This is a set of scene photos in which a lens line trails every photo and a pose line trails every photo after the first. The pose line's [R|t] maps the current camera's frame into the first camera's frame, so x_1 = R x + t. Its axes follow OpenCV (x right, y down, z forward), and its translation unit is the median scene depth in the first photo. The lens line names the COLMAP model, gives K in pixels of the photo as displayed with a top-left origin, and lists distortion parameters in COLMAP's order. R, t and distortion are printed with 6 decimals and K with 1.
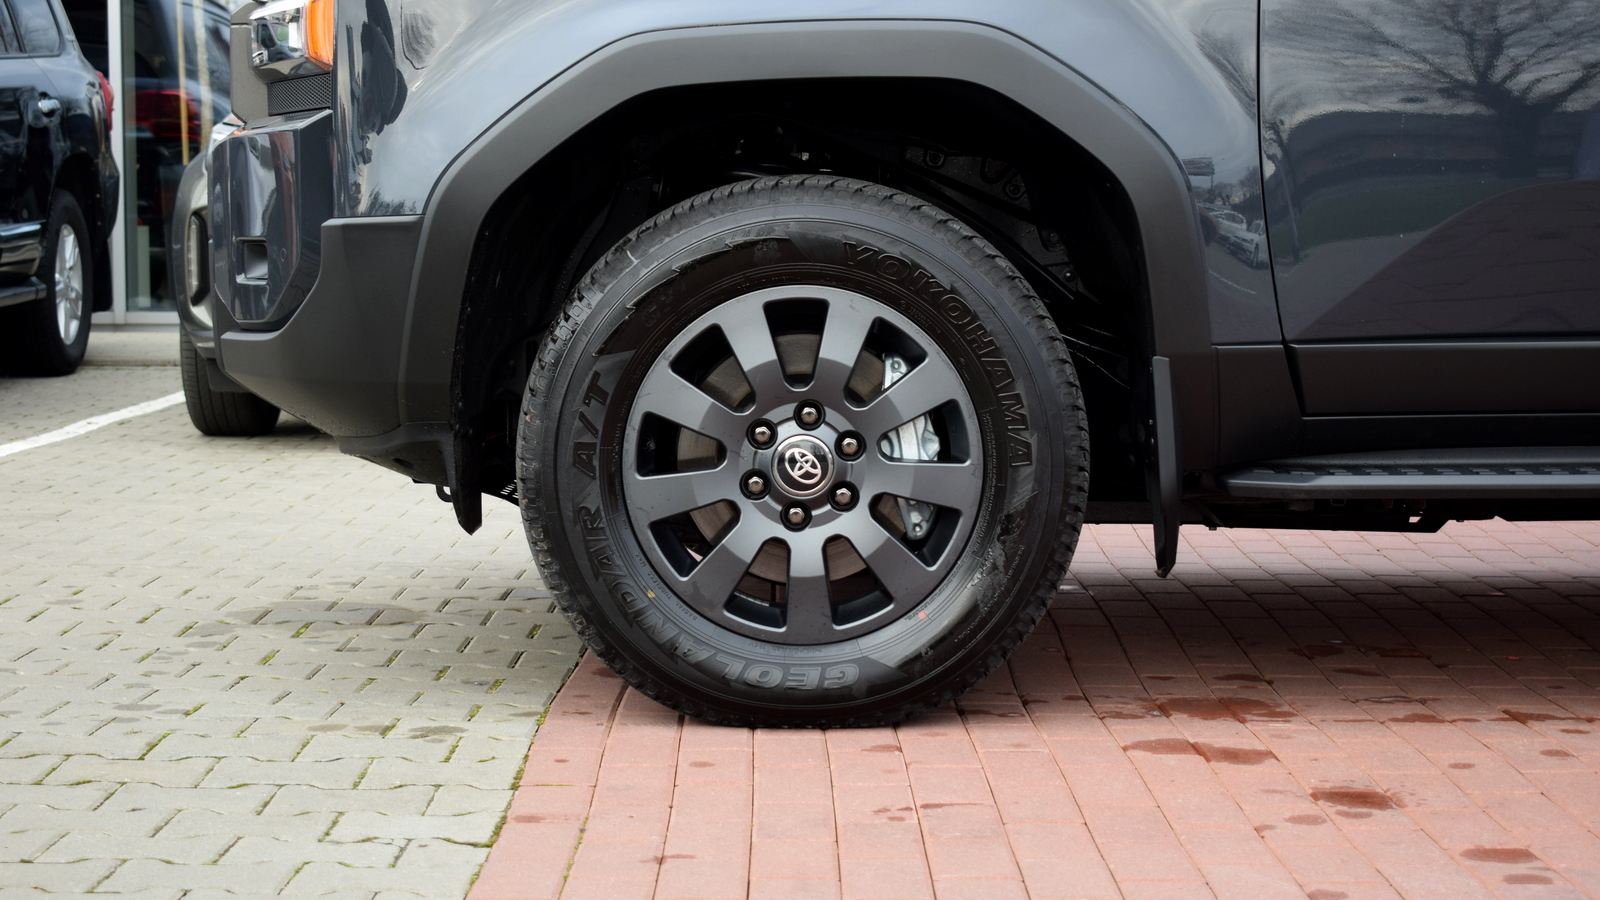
lens RADIAL K [[2887.3, 0, 800.0], [0, 2887.3, 450.0], [0, 0, 1]] dist [0.003299, 0.030994]
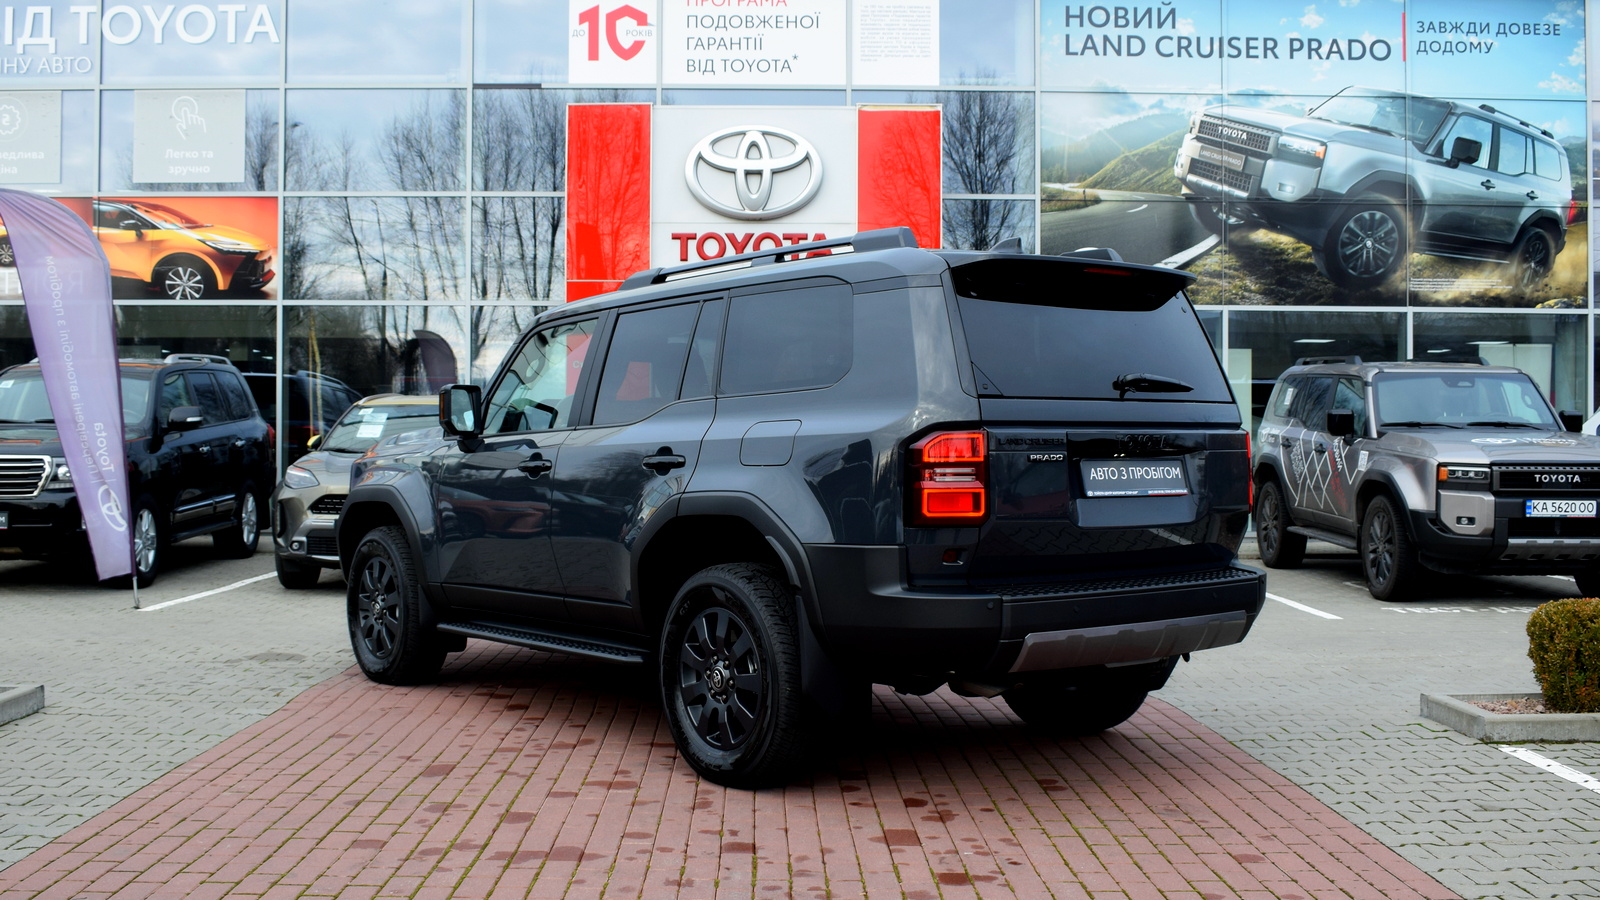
lens RADIAL K [[1659.4, 0, 763.3], [0, 1659.4, 445.4], [0, 0, 1]] dist [-0.078651, 0.009257]
pose [[0.999902, 0.002711, 0.013746, 0.422787], [-0.001621, 0.996901, -0.078651, -0.038645], [-0.013917, 0.078621, 0.996807, -0.981119]]
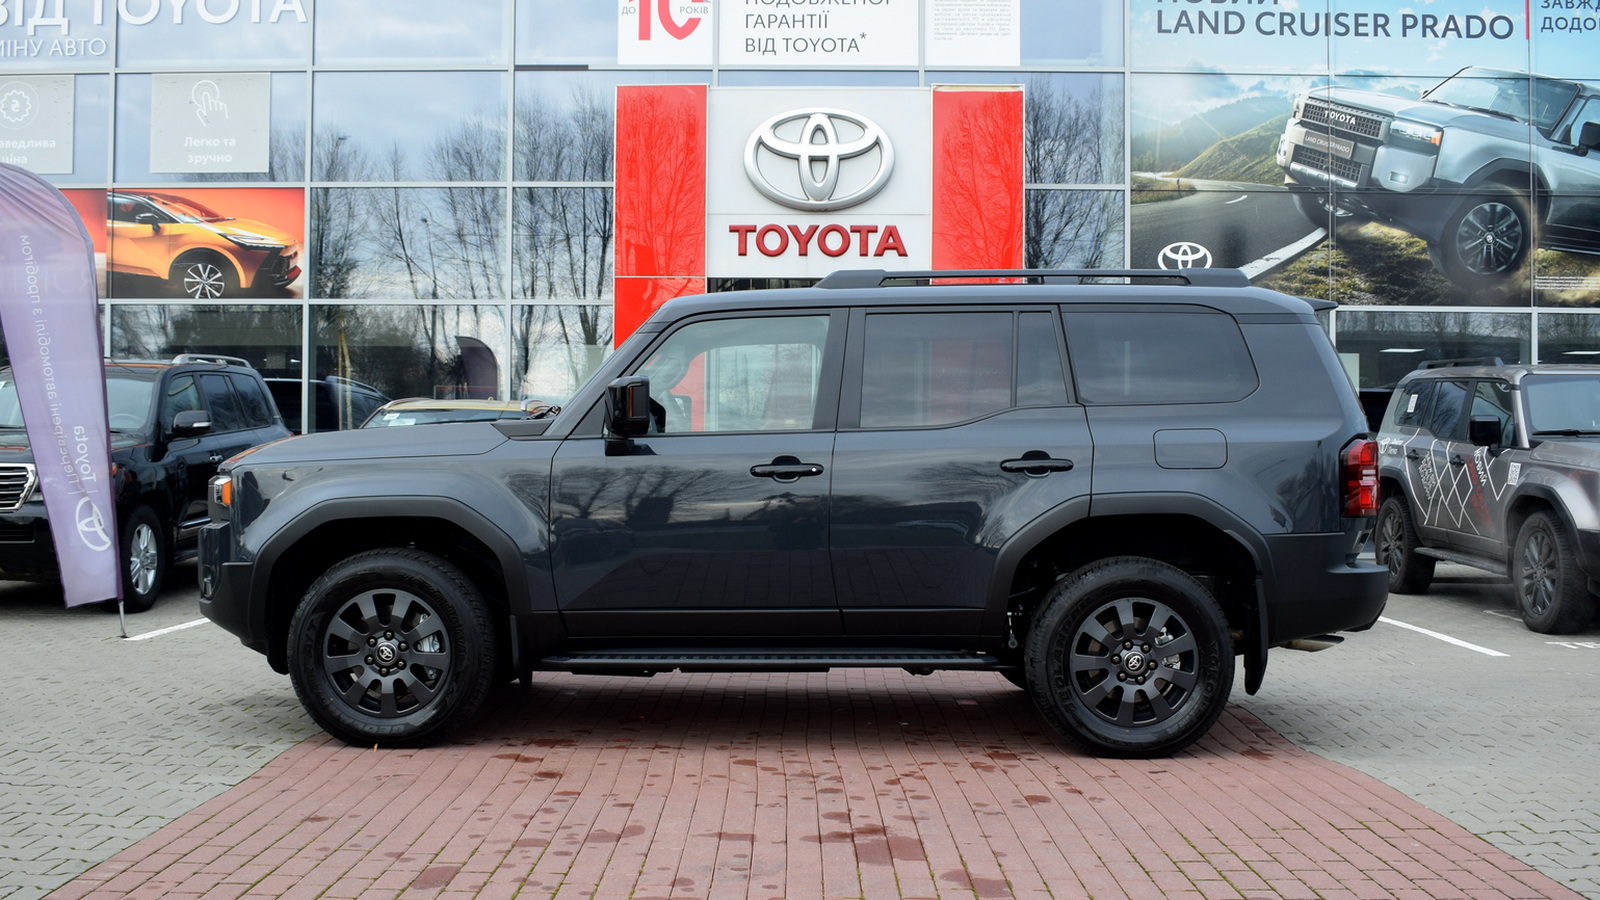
lens RADIAL K [[1638.8, 0, 768.6], [0, 1638.8, 455.2], [0, 0, 1]] dist [-0.077414, 0.008310]
pose [[0.999914, 0.005217, -0.012000, 0.386333], [-0.006195, 0.996535, -0.082943, -0.056773], [0.011526, 0.083010, 0.996482, -0.577742]]
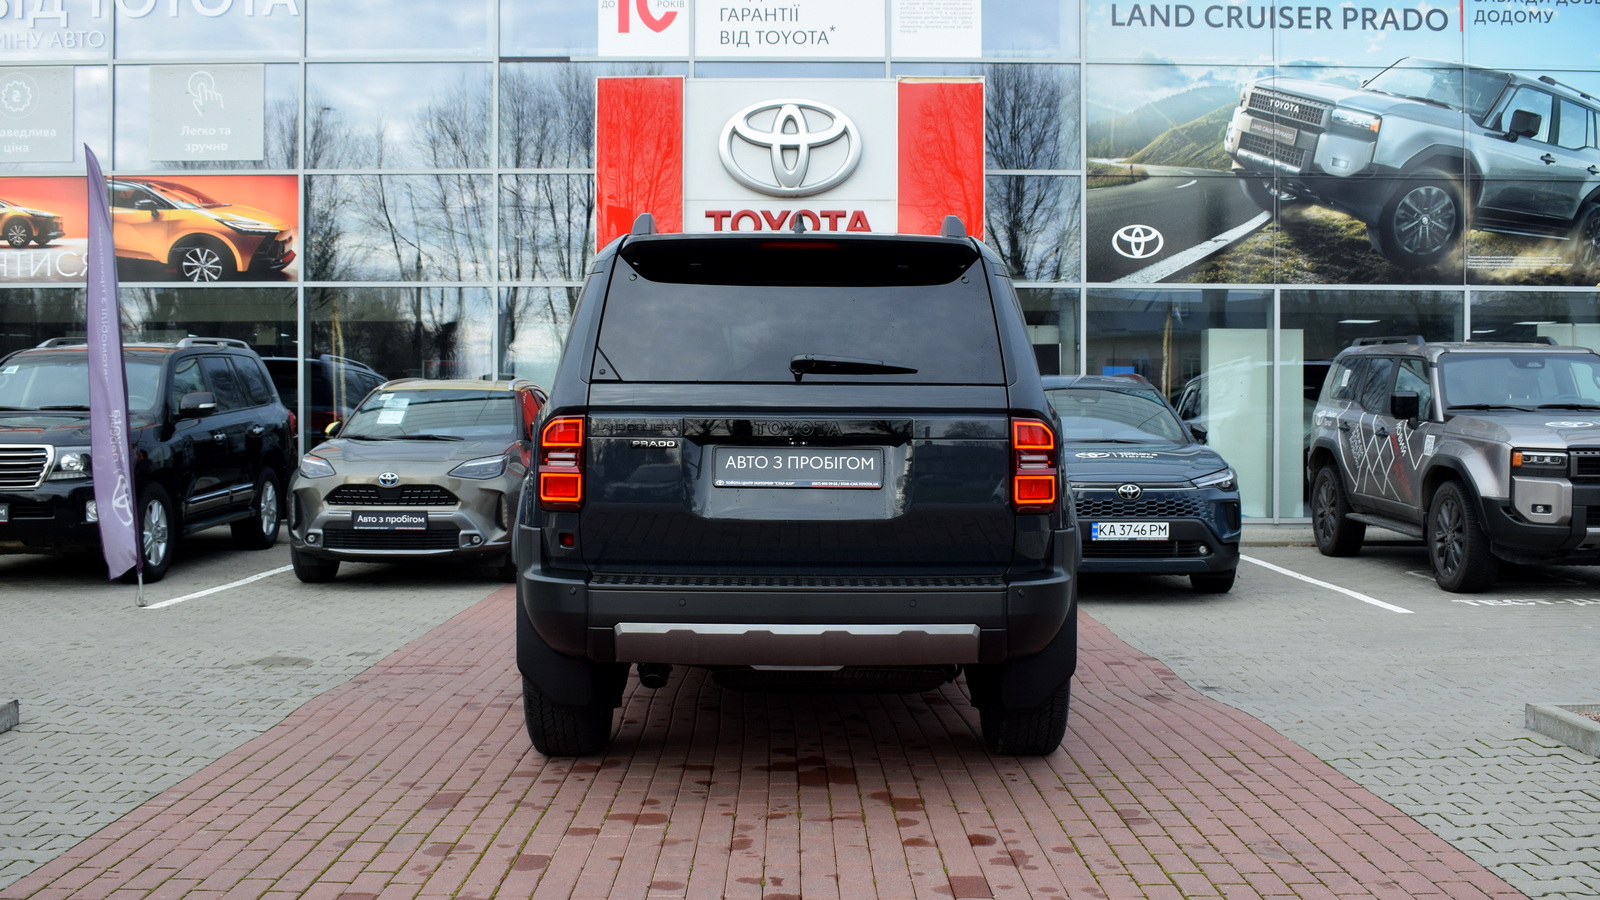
lens RADIAL K [[1642.2, 0, 800.0], [0, 1642.2, 450.0], [0, 0, 1]] dist [-0.076128, 0.010860]
pose [[0.999885, -0.000679, 0.015153, 0.417362], [0.001664, 0.997880, -0.065056, -0.059081], [-0.015076, 0.065074, 0.997767, -0.802202]]
